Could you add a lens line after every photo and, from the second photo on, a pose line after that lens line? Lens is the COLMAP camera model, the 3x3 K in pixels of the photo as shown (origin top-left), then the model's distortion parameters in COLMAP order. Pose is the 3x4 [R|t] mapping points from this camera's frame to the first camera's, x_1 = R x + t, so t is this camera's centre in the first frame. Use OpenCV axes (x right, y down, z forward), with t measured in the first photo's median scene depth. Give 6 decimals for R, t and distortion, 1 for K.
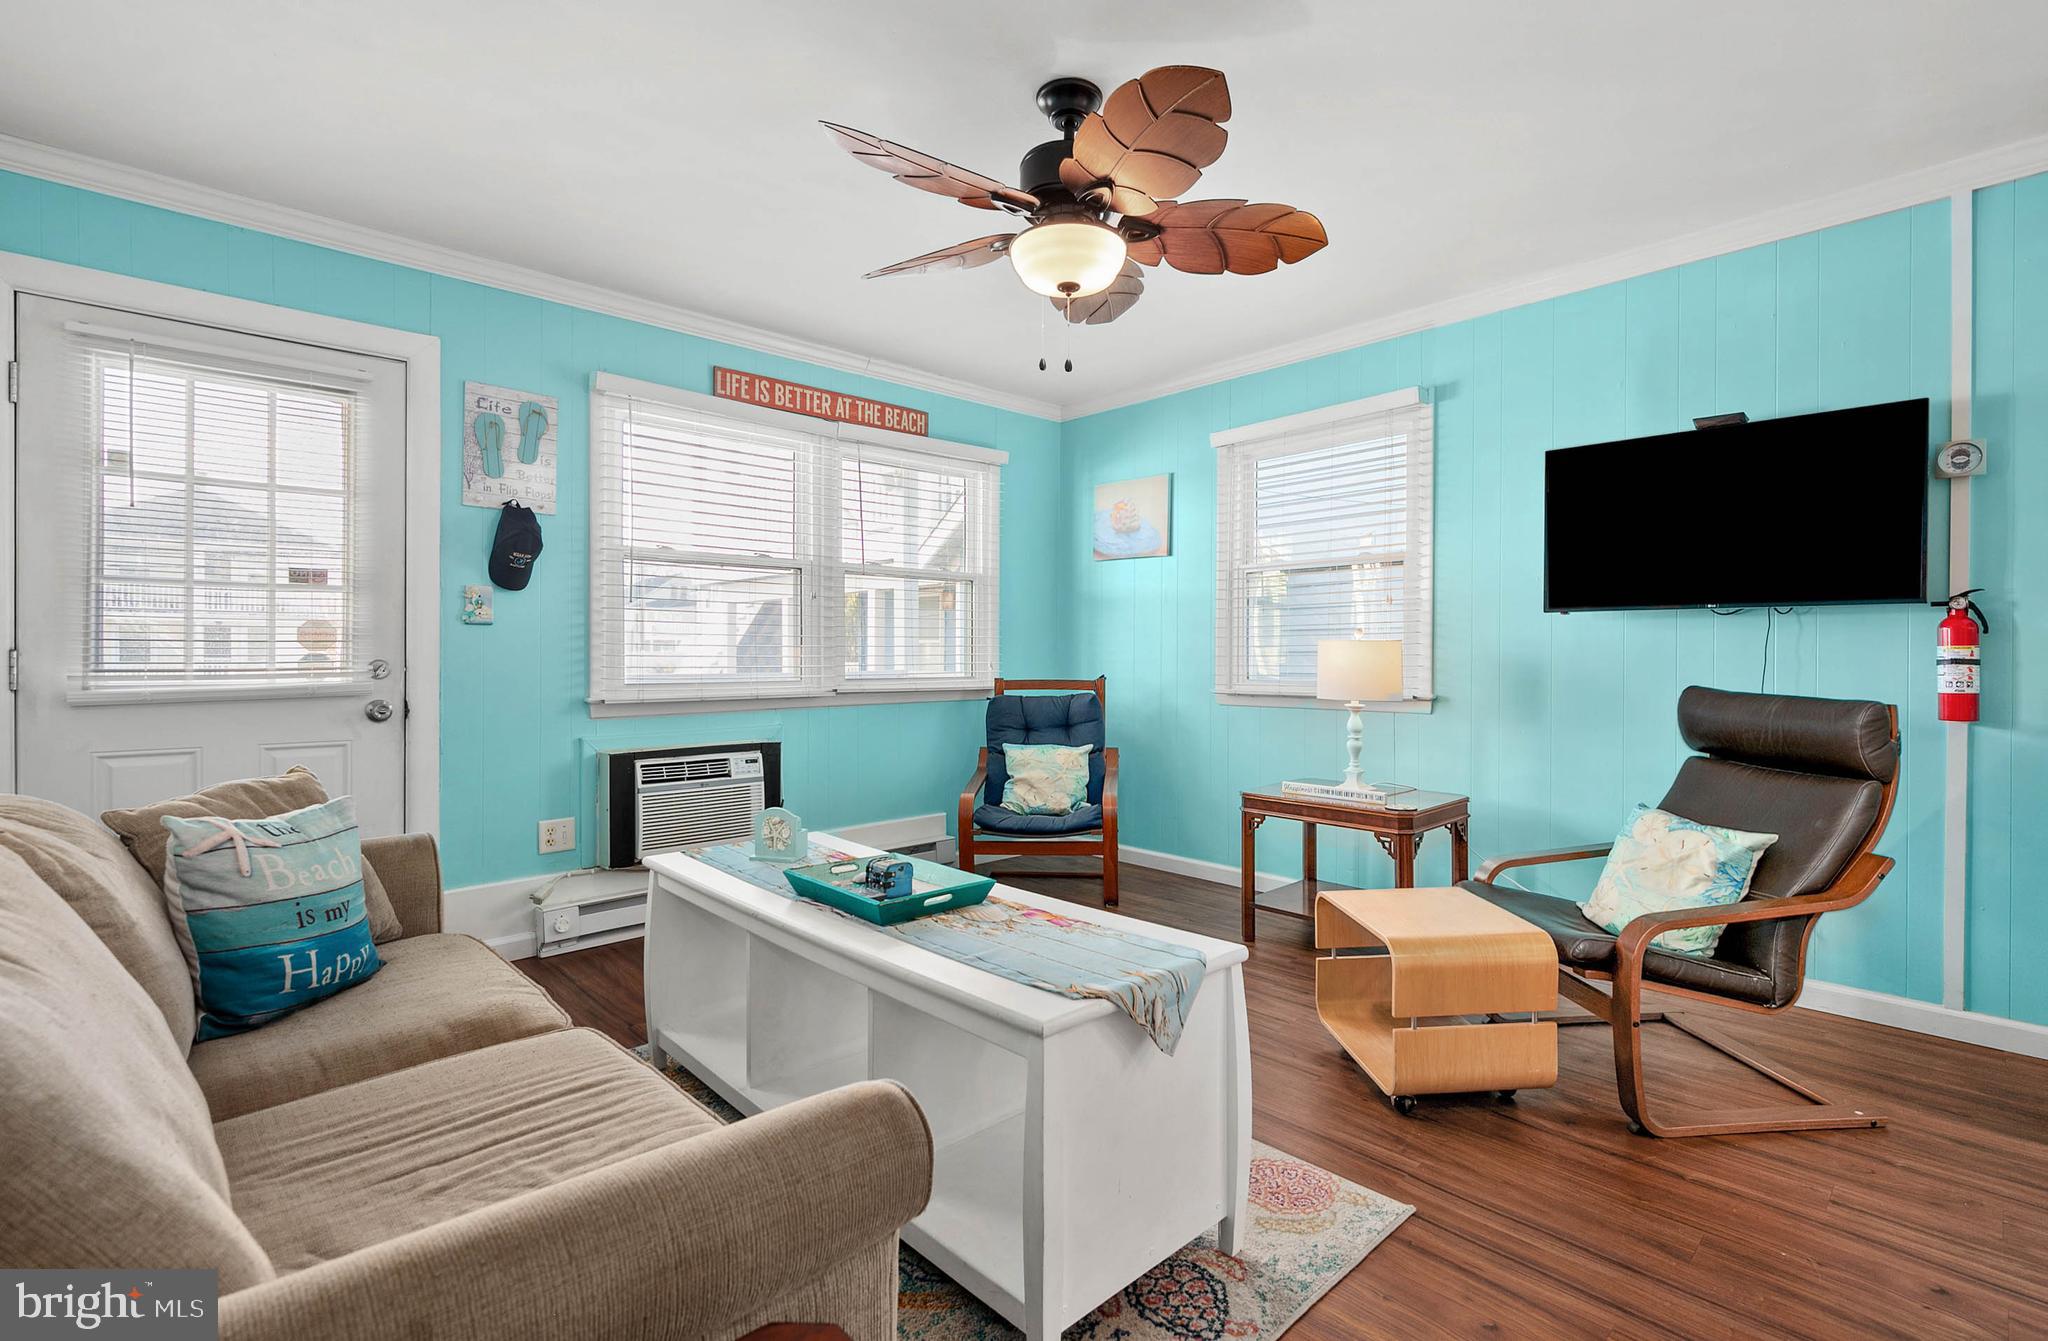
lens RADIAL K [[914.1, 0, 1047.9], [0, 914.1, 657.8], [0, 0, 1]] dist [0.002695, -0.002920]
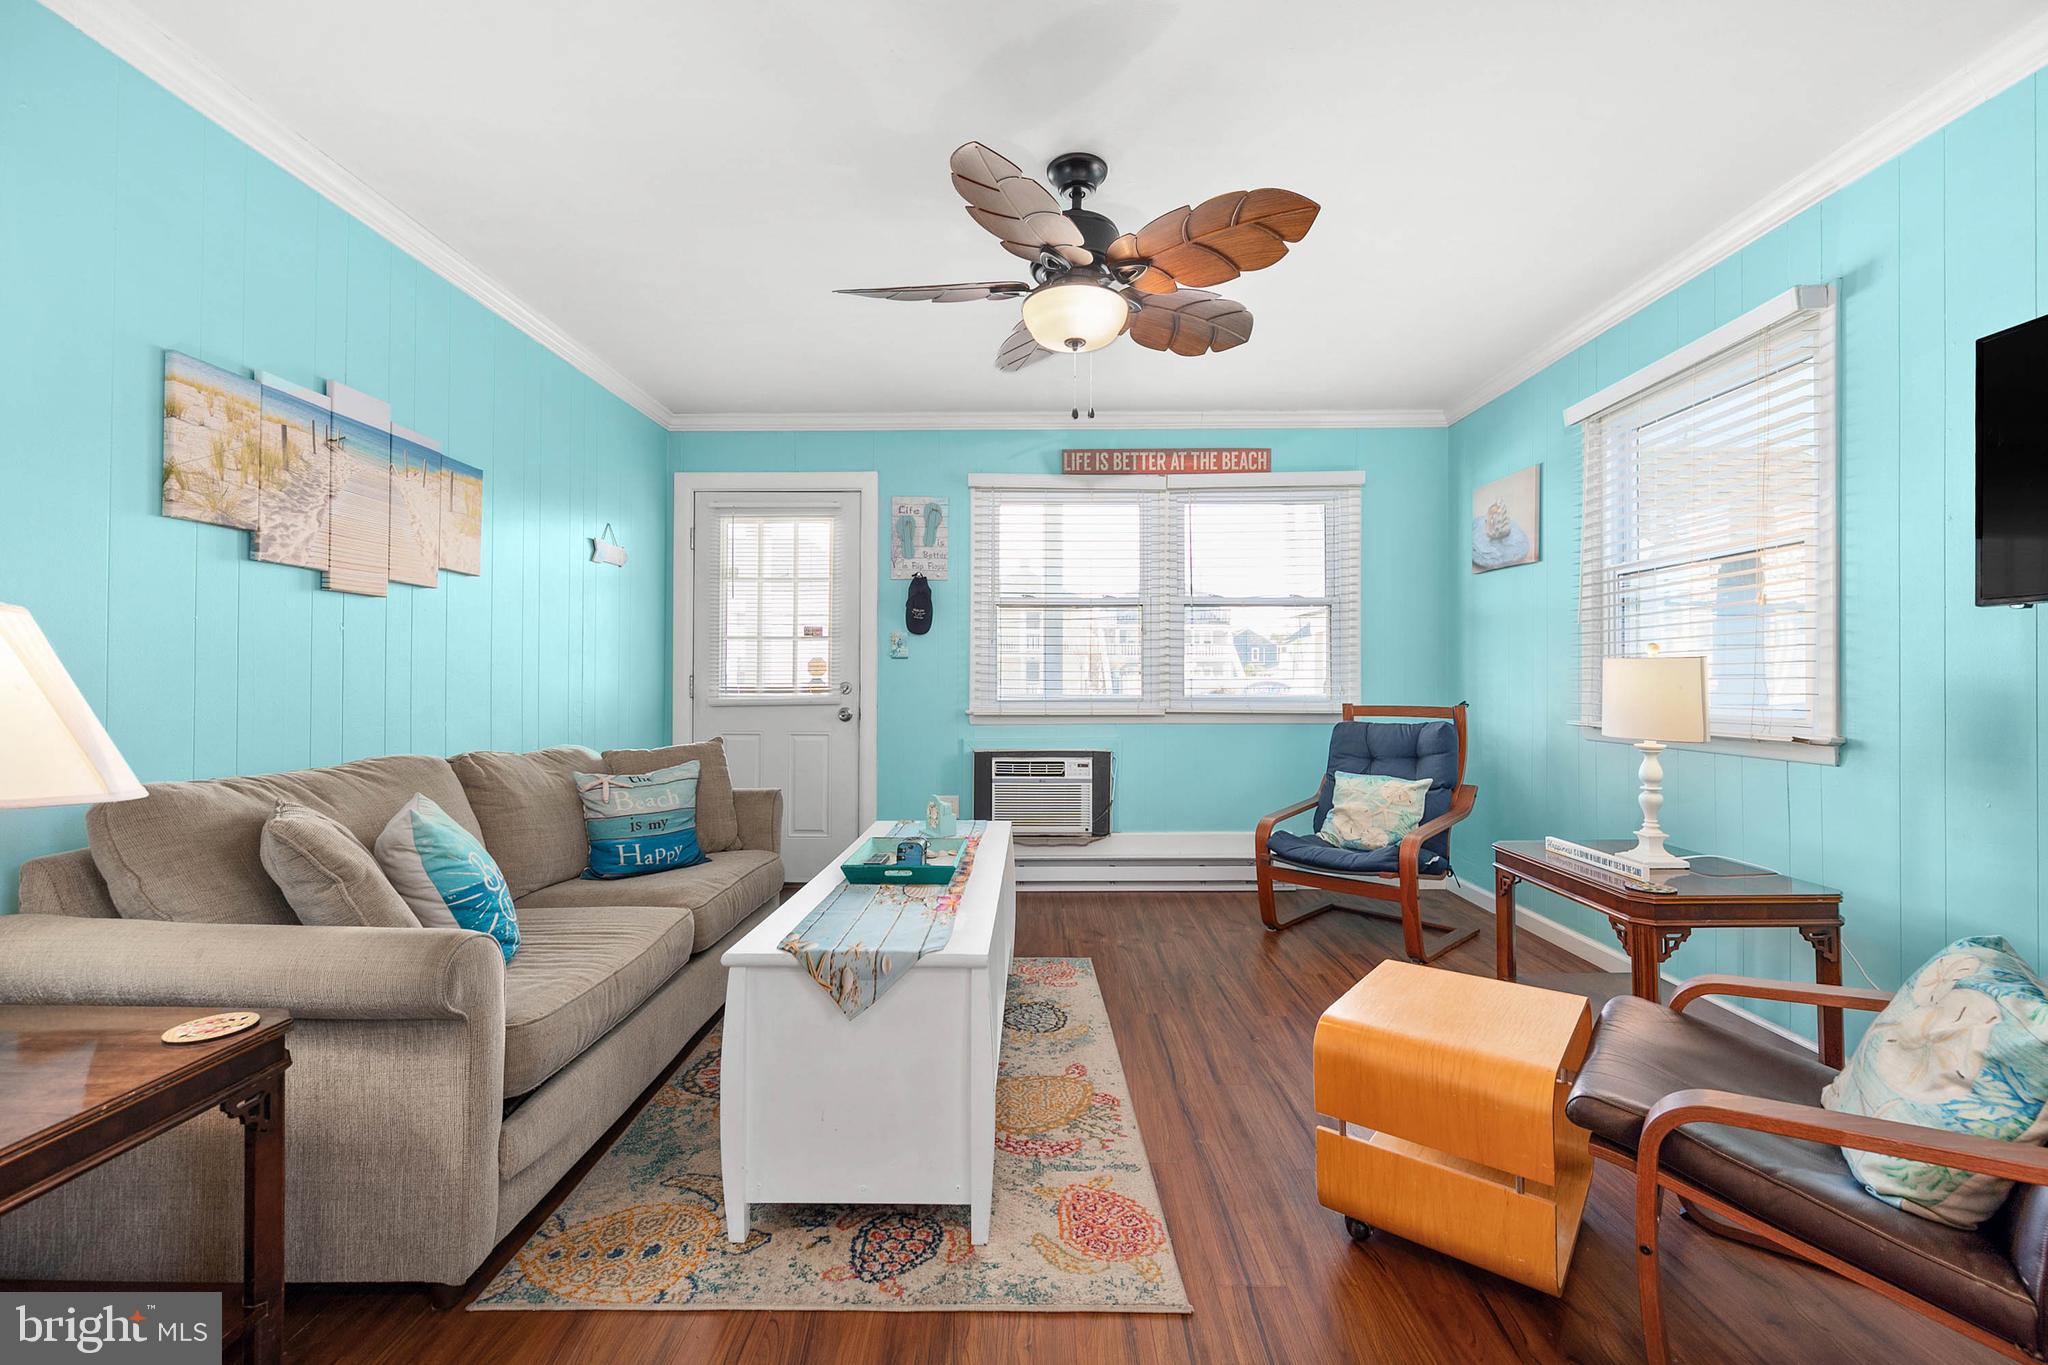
lens RADIAL K [[829.4, 0, 1029.7], [0, 829.4, 672.1], [0, 0, 1]] dist [0.003252, -0.001751]
pose [[0.723473, -0.006707, -0.690320, 0.451685], [-0.002228, 0.999925, -0.012050, 0.001198], [0.690349, 0.010255, 0.723404, 0.168538]]
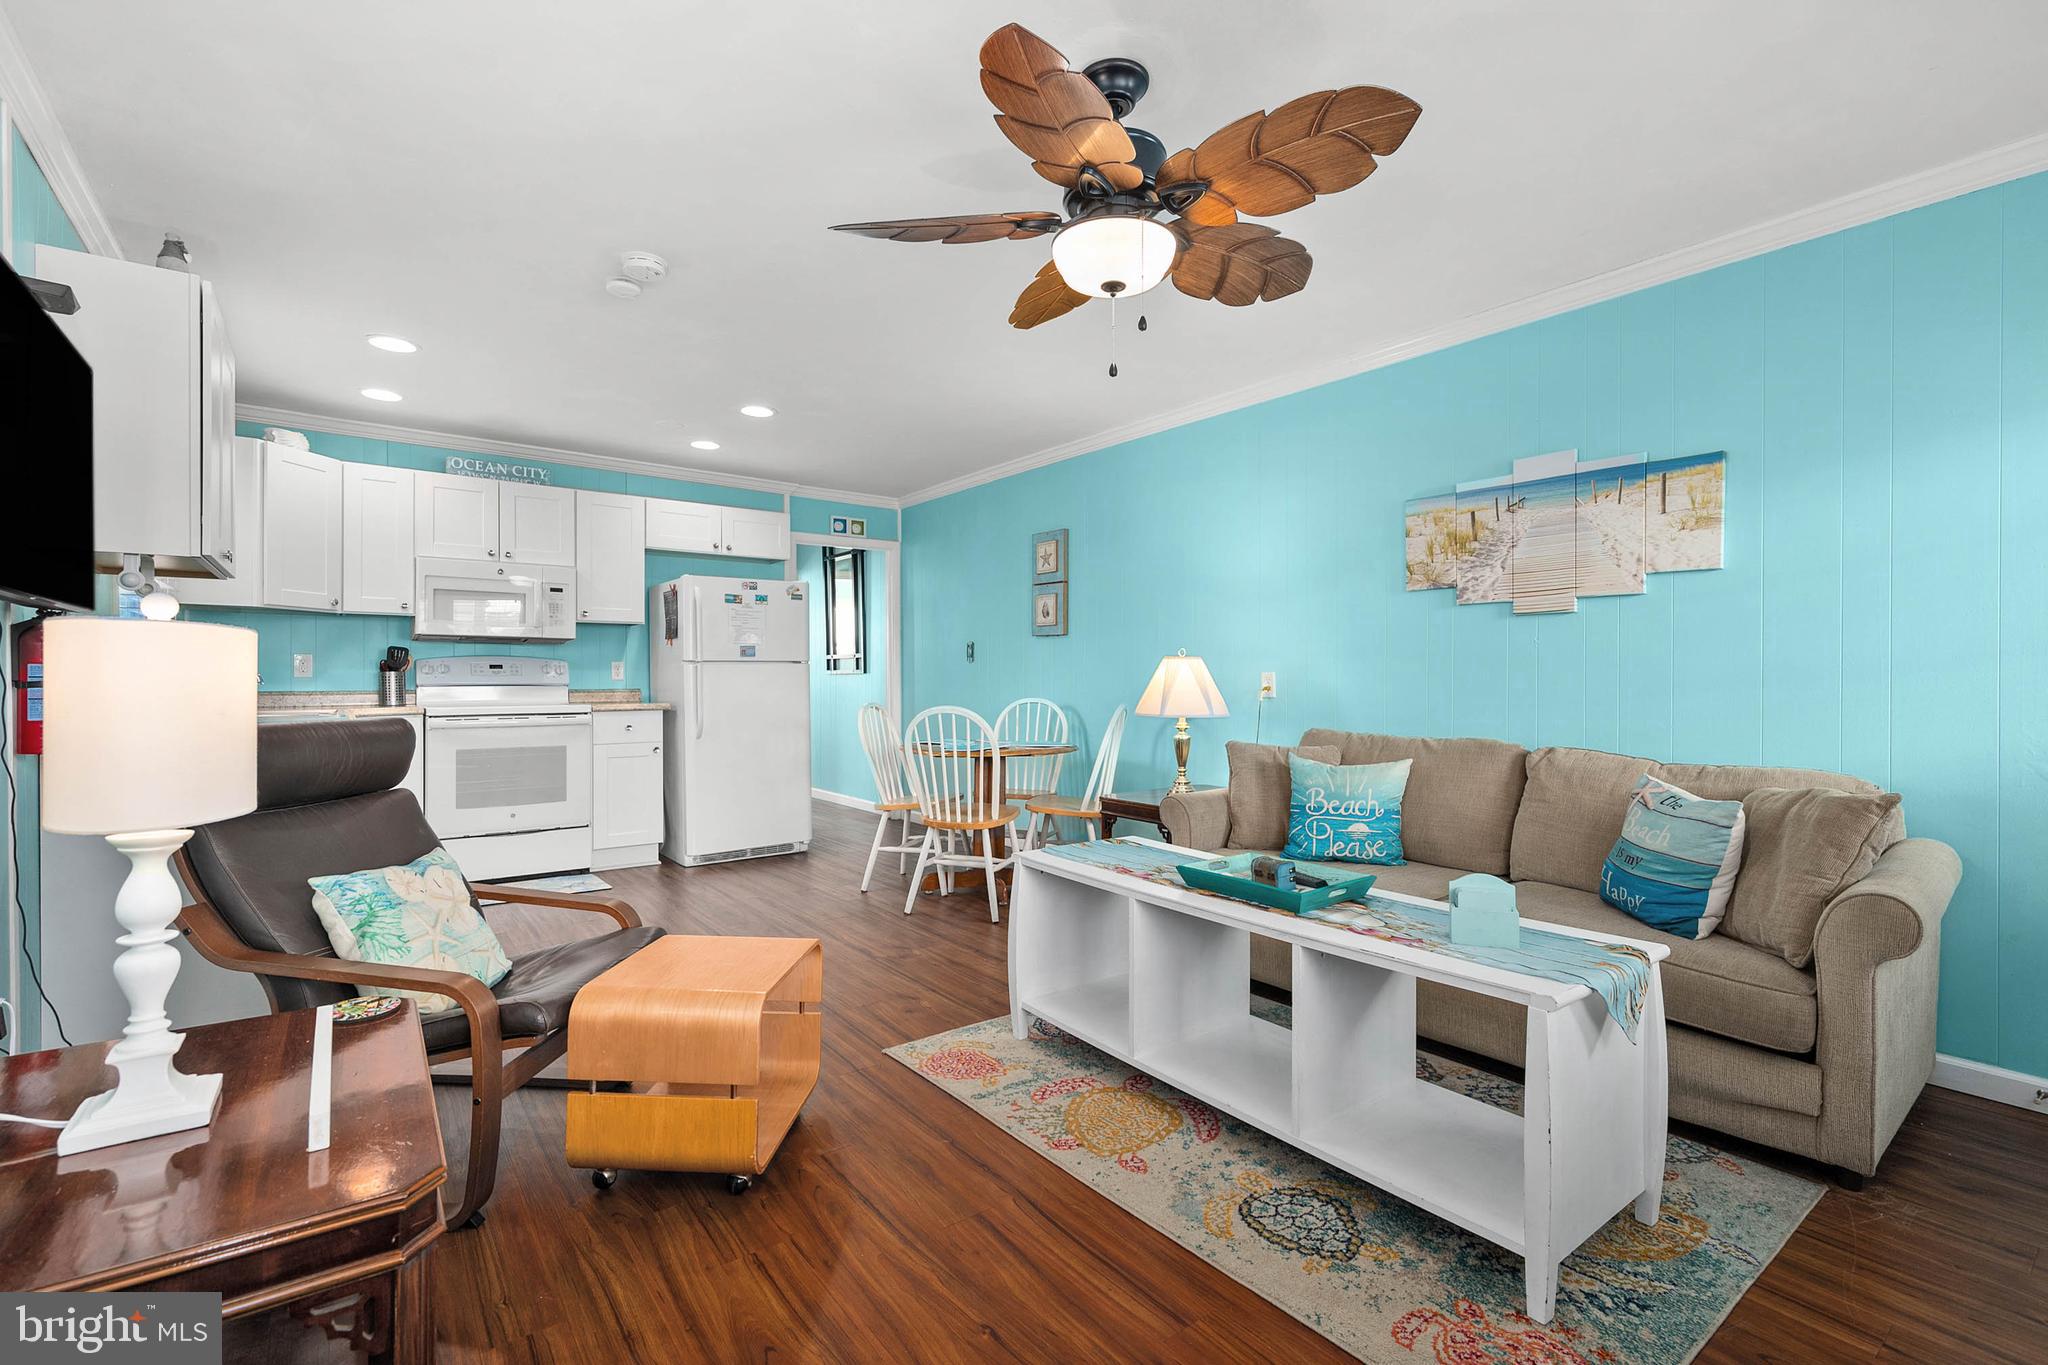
lens RADIAL K [[920.9, 0, 1037.8], [0, 920.9, 680.0], [0, 0, 1]] dist [0.001567, 0.000205]
pose [[-0.995762, -0.003121, 0.091910, 0.008236], [-0.002642, 0.999982, 0.005340, -0.004469], [-0.091925, 0.005075, -0.995753, 1.321716]]
